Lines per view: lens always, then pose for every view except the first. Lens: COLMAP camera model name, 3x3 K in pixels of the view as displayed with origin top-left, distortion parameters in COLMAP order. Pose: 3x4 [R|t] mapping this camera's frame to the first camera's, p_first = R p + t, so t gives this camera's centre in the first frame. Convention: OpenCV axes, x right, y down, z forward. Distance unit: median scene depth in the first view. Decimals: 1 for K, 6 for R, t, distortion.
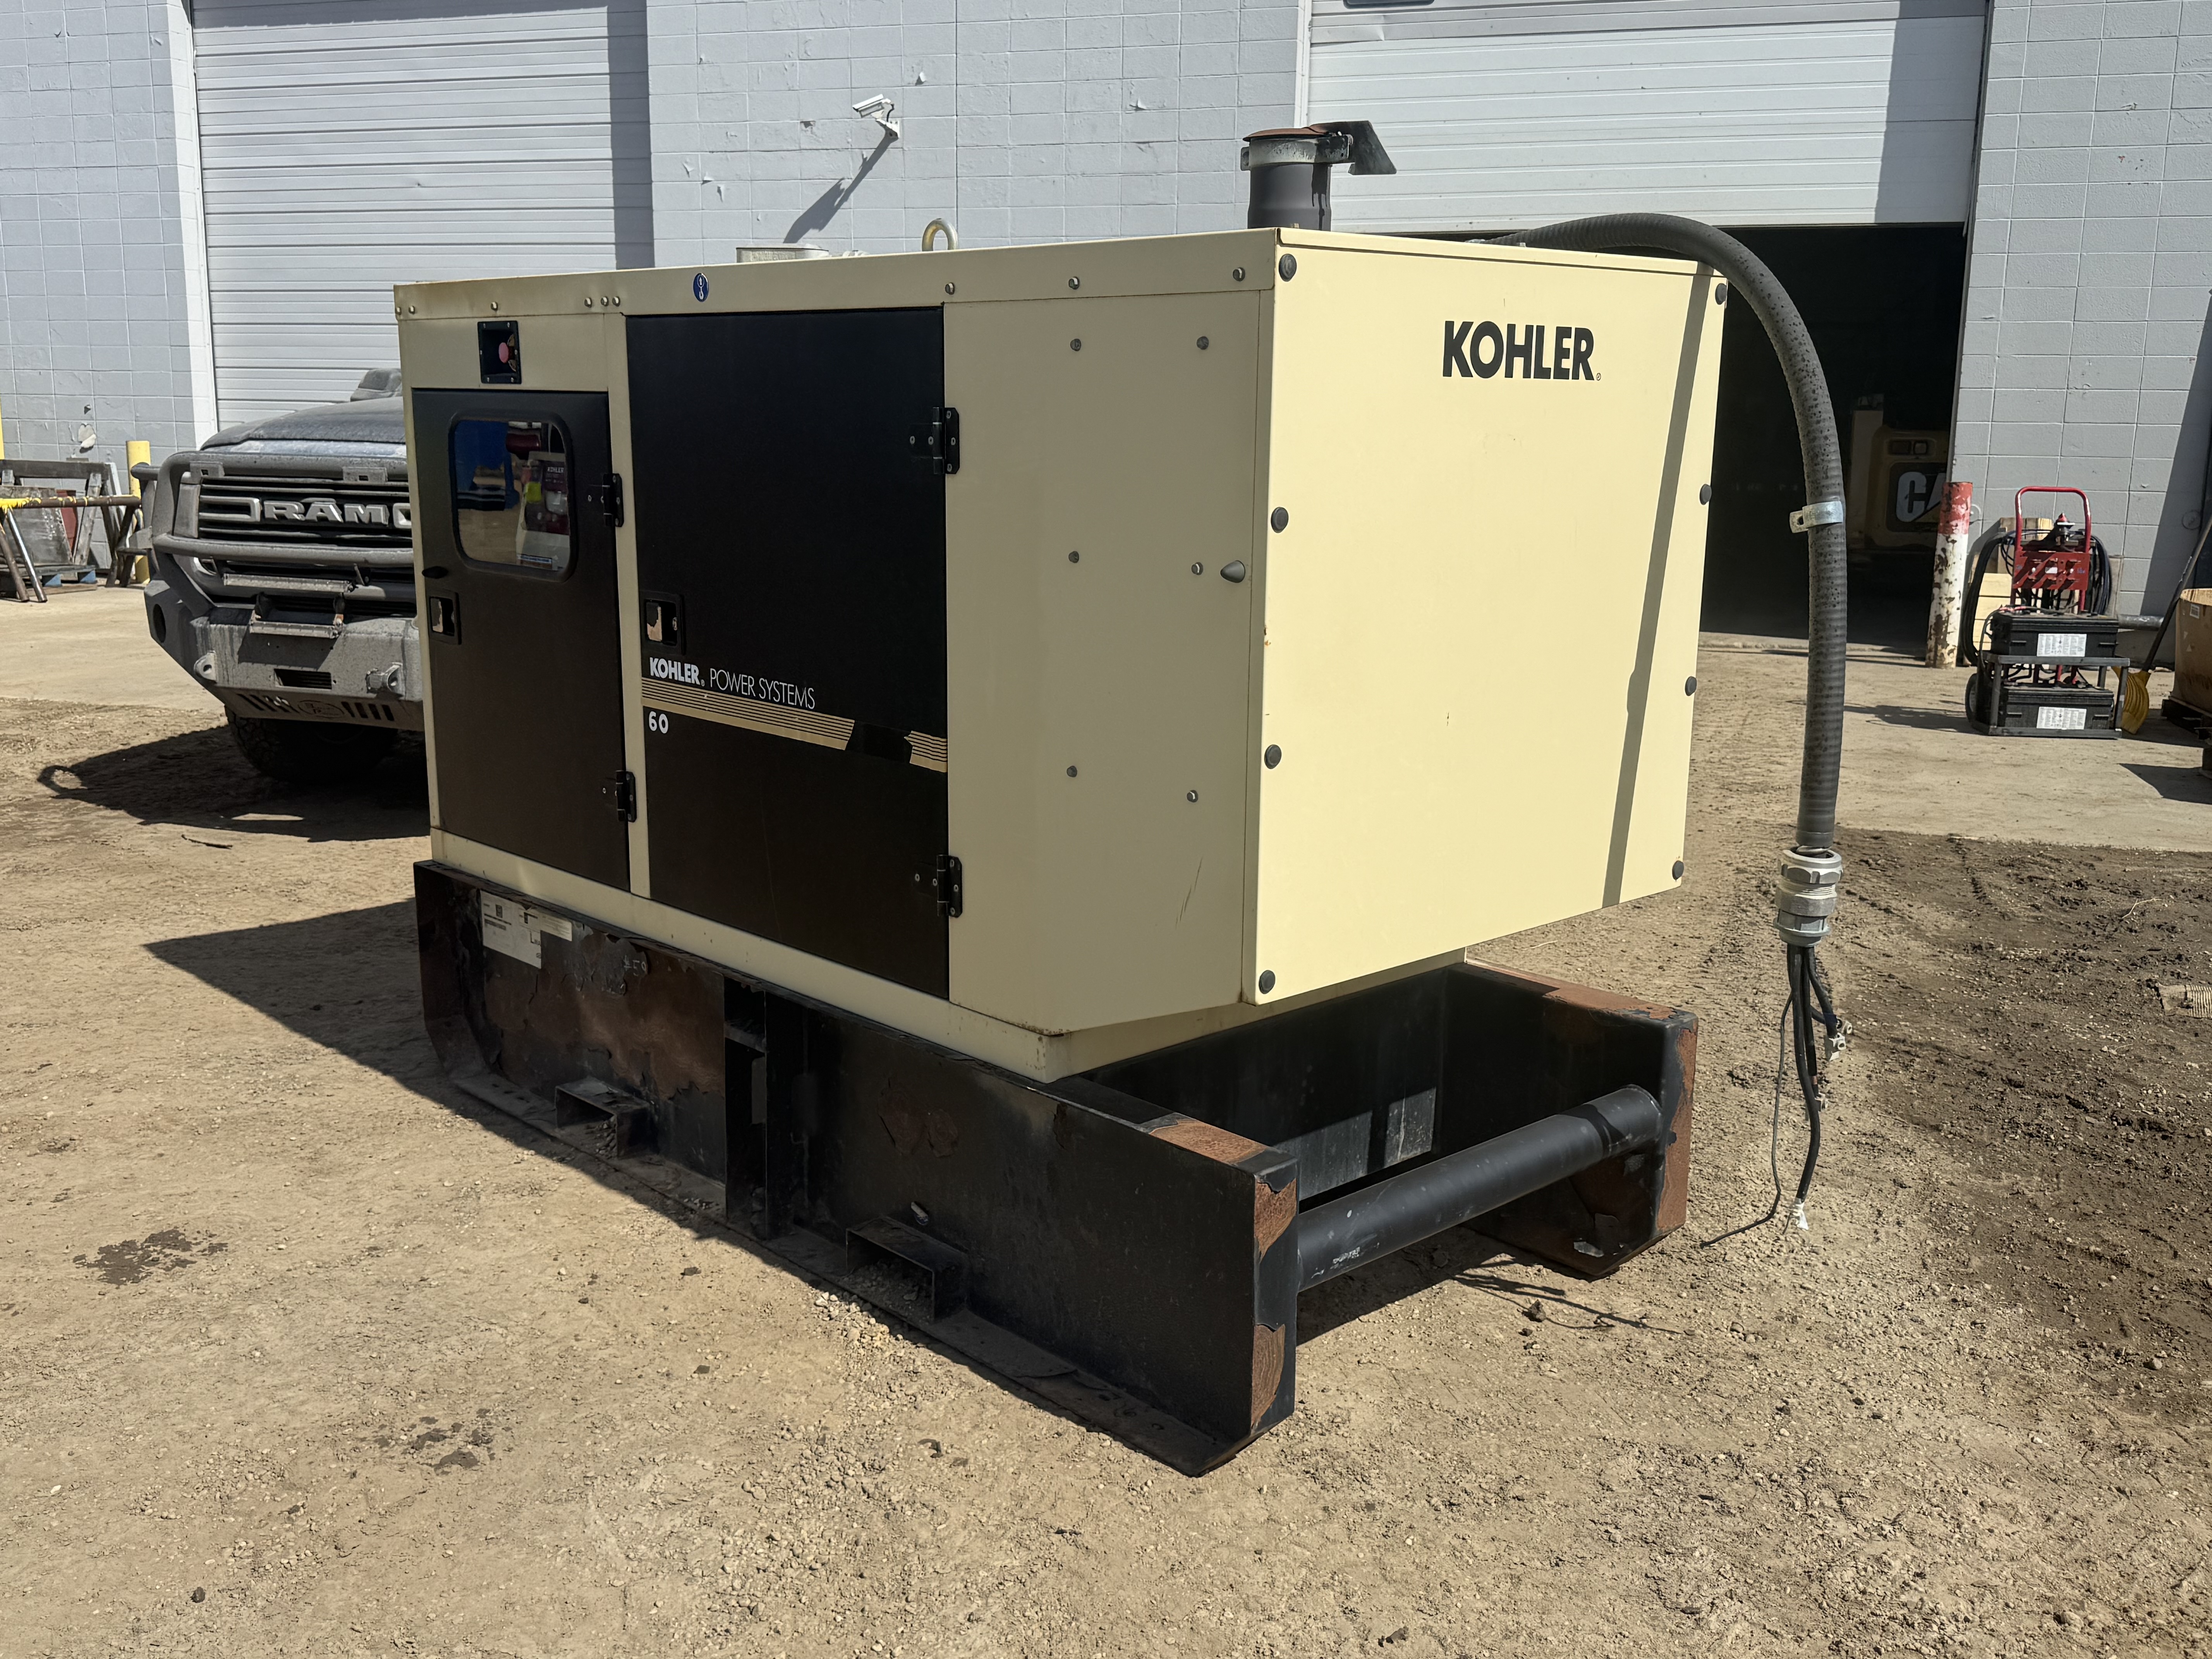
lens RADIAL K [[2053.3, 0, 1102.5], [0, 2053.3, 800.1], [0, 0, 1]] dist [0.184243, -0.434415]
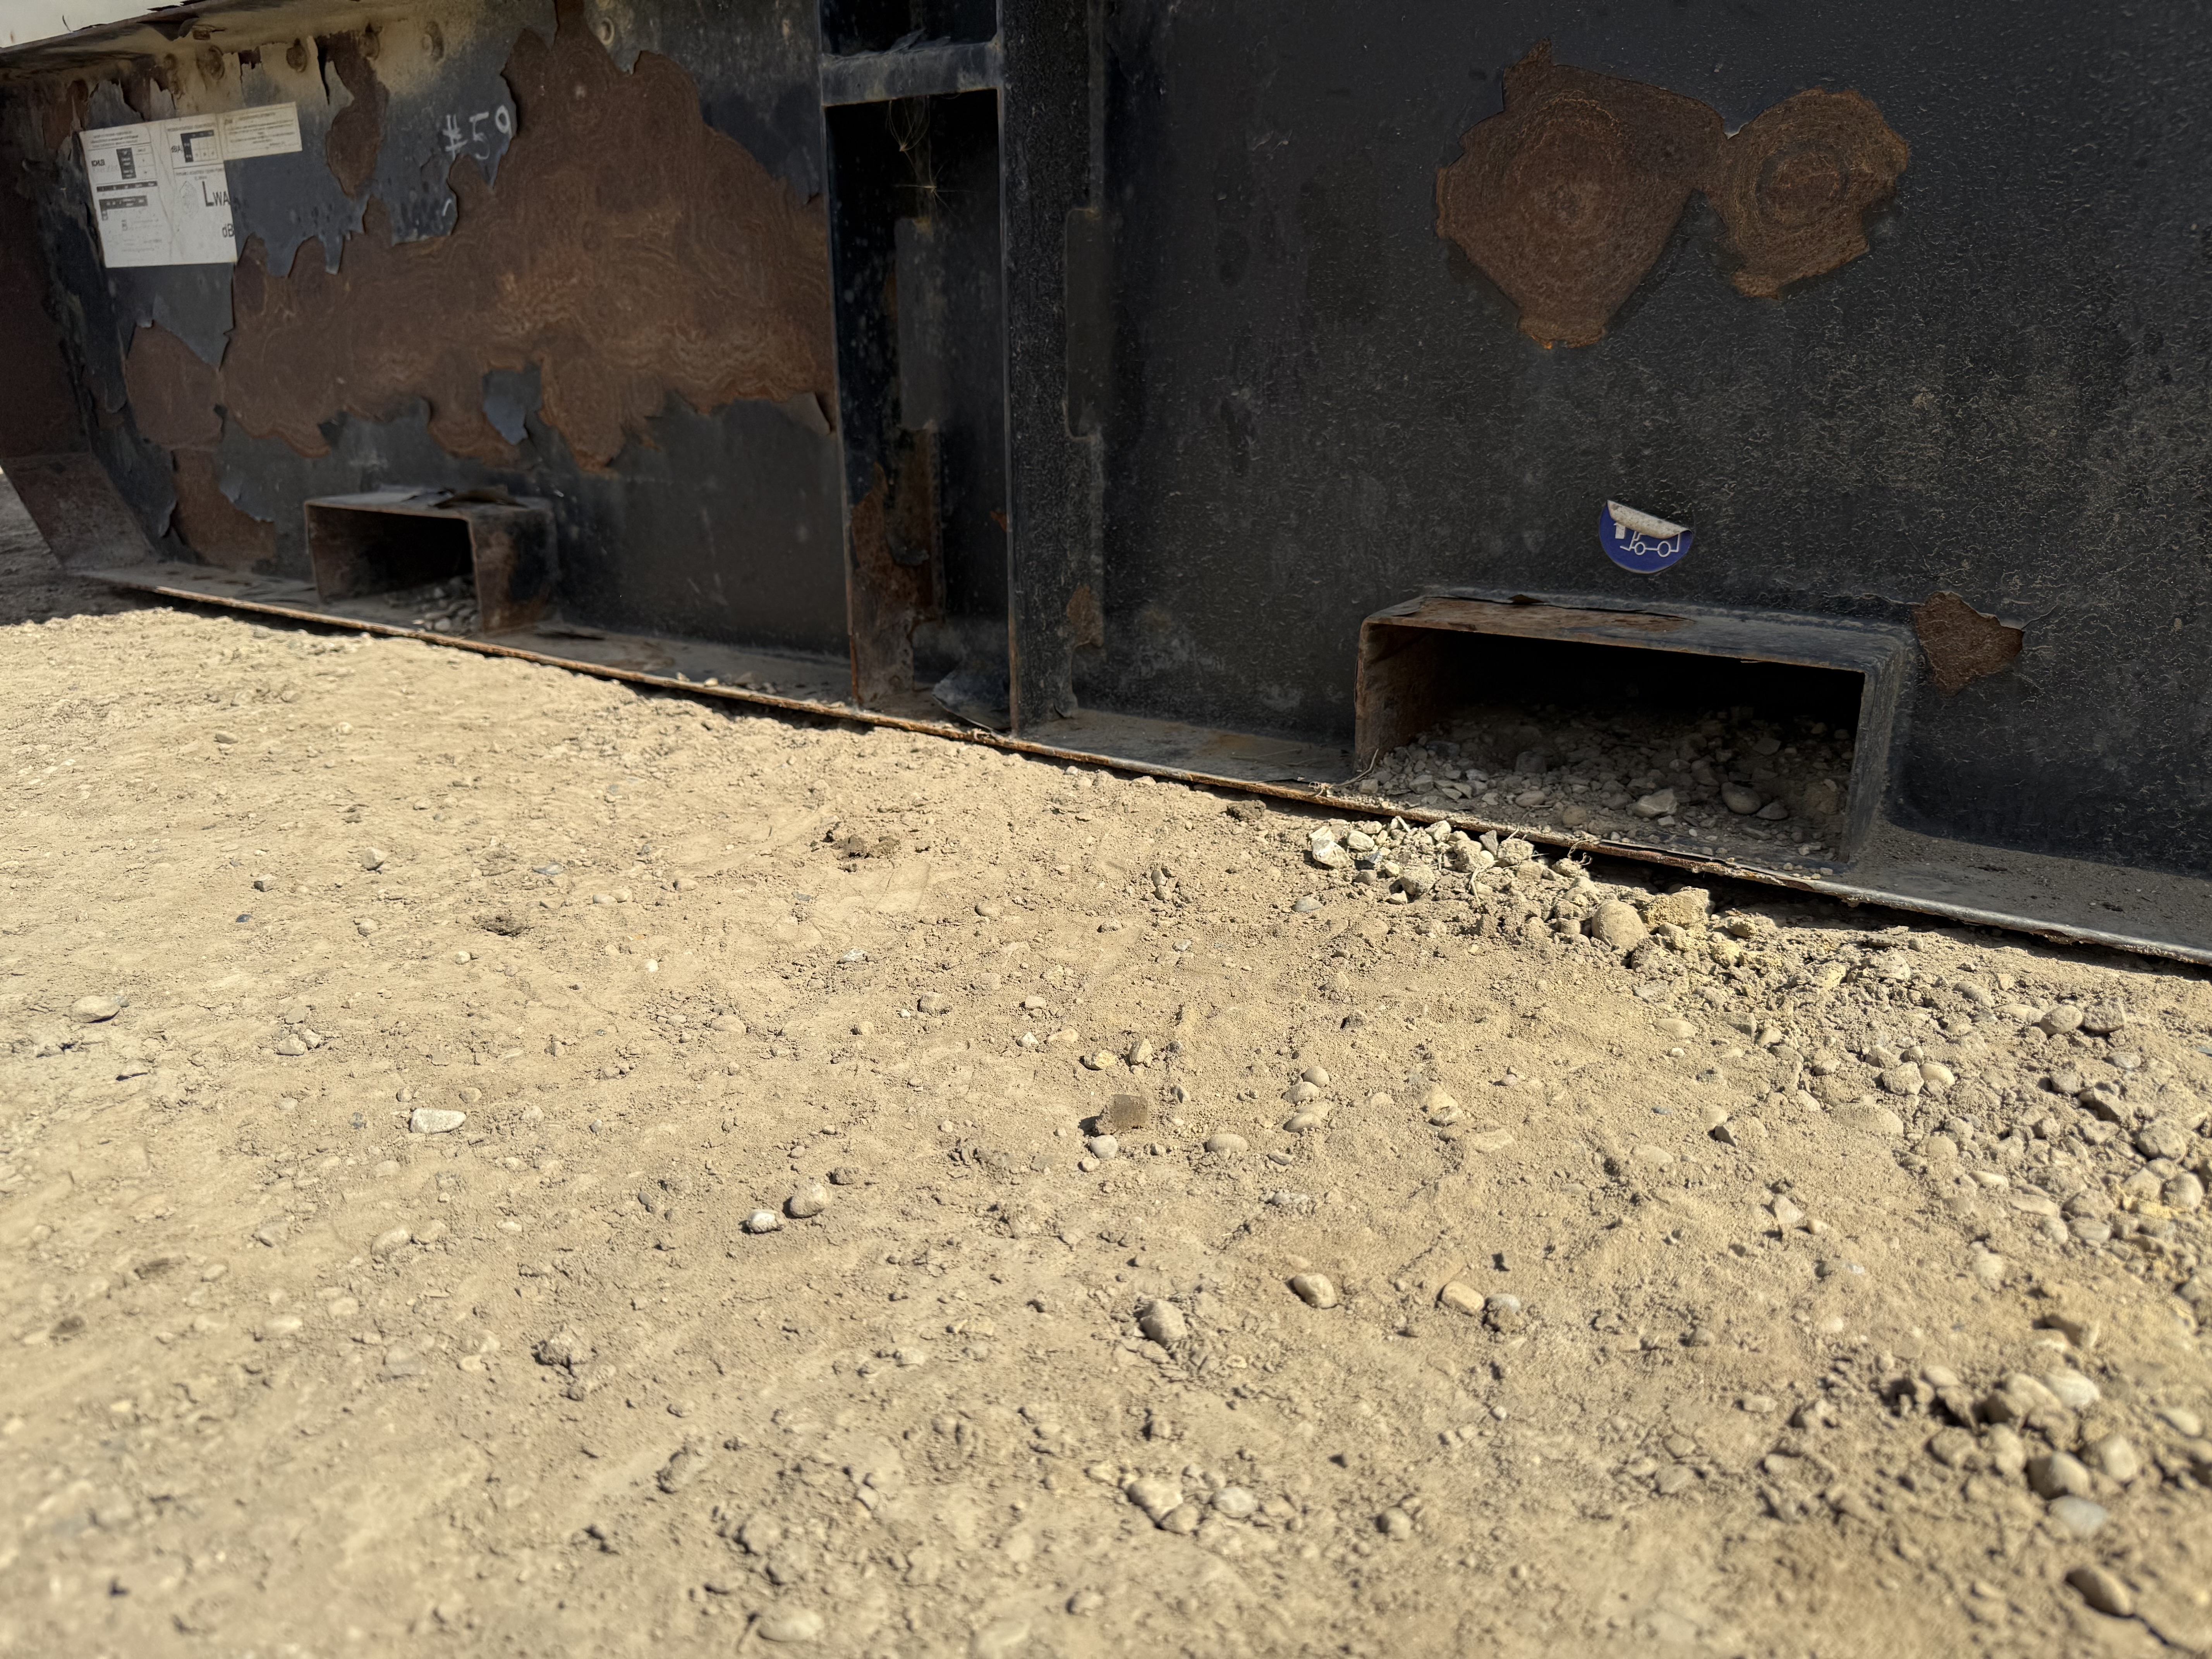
lens RADIAL K [[1601.8, 0, 1086.3], [0, 1601.8, 829.4], [0, 0, 1]] dist [0.027712, -0.045240]
pose [[0.980641, -0.078036, 0.179593, -0.207659], [0.056169, 0.990719, 0.123781, 0.207154], [-0.187586, -0.111297, 0.975922, 0.782789]]
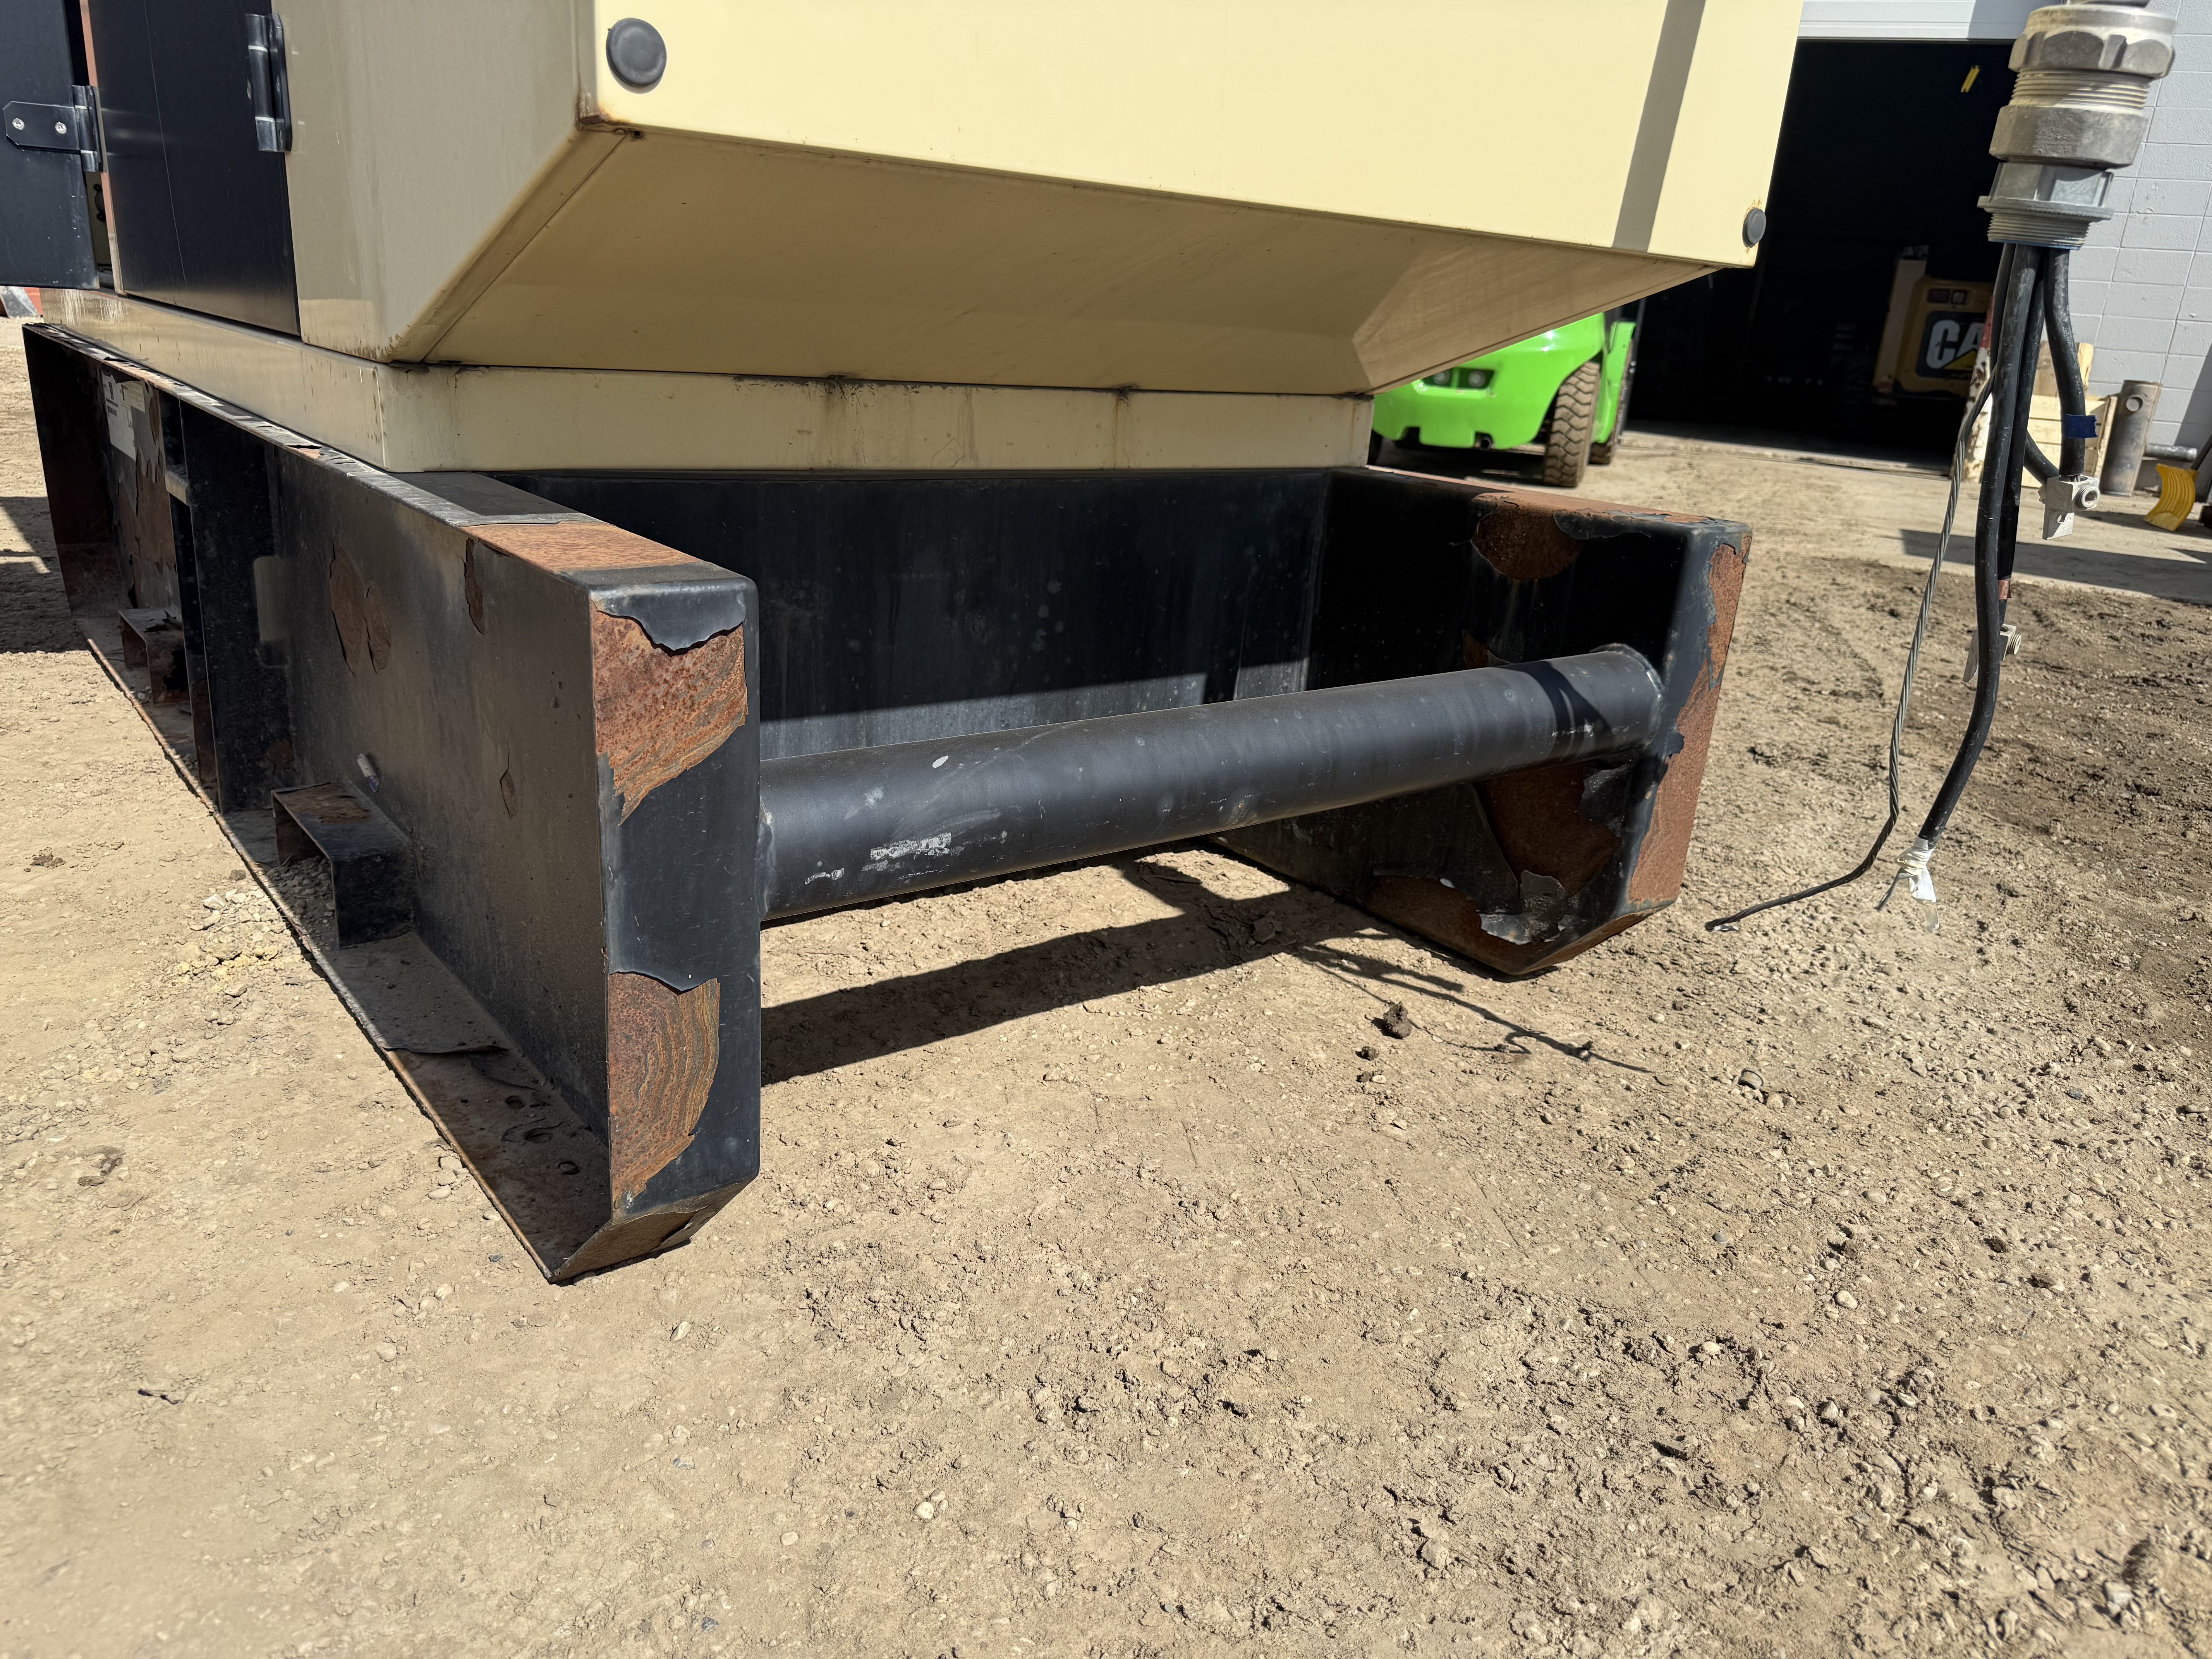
lens RADIAL K [[1601.8, 0, 1086.3], [0, 1601.8, 829.4], [0, 0, 1]] dist [0.027712, -0.045240]
pose [[0.993757, 0.083456, -0.074035, 0.150149], [-0.073700, 0.989298, 0.125930, 0.142381], [0.083752, -0.119688, 0.989273, 0.556970]]
